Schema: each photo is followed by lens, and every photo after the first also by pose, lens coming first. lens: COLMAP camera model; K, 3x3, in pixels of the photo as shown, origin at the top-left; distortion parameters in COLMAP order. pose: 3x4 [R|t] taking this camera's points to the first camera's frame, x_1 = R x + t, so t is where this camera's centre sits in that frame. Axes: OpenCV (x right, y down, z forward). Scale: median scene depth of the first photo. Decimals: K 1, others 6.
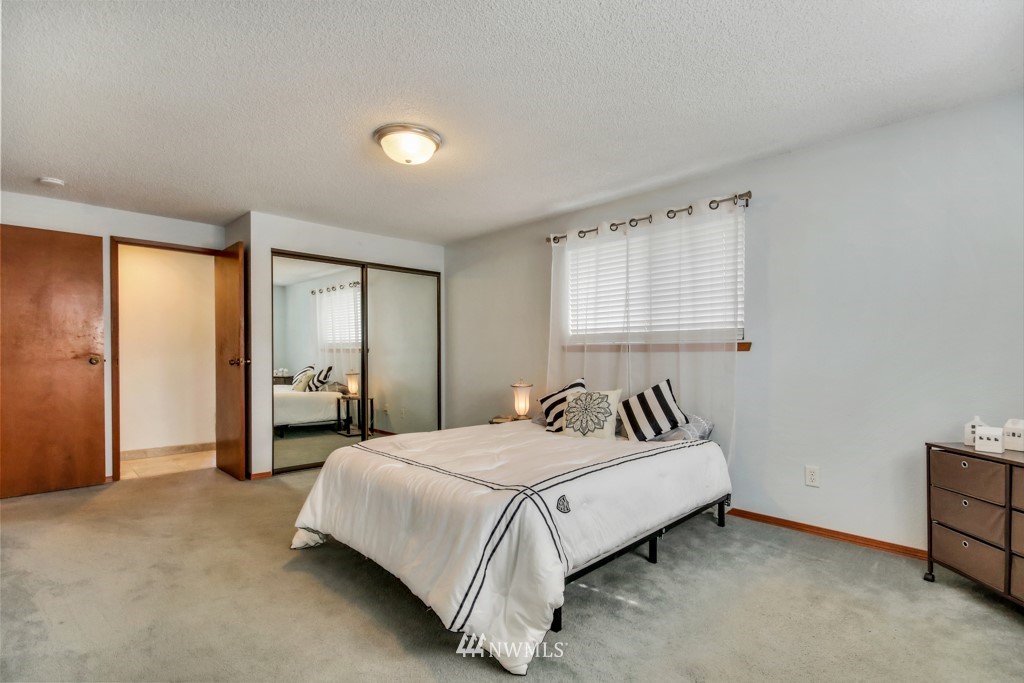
lens RADIAL K [[483.3, 0, 514.5], [0, 483.3, 360.5], [0, 0, 1]] dist [0.011818, -0.010993]
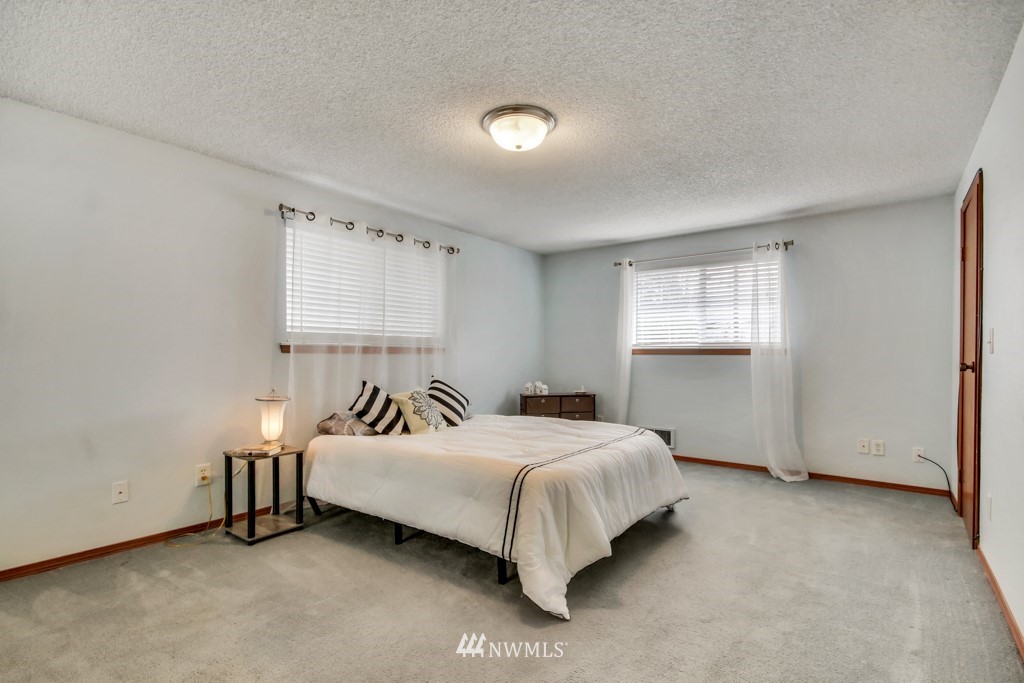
lens RADIAL K [[483.3, 0, 514.5], [0, 483.3, 360.5], [0, 0, 1]] dist [0.011818, -0.010993]
pose [[-0.151065, -0.010314, 0.988470, -0.811872], [0.009548, 0.999884, 0.011893, -0.012292], [-0.988478, 0.011235, -0.150949, 0.824934]]
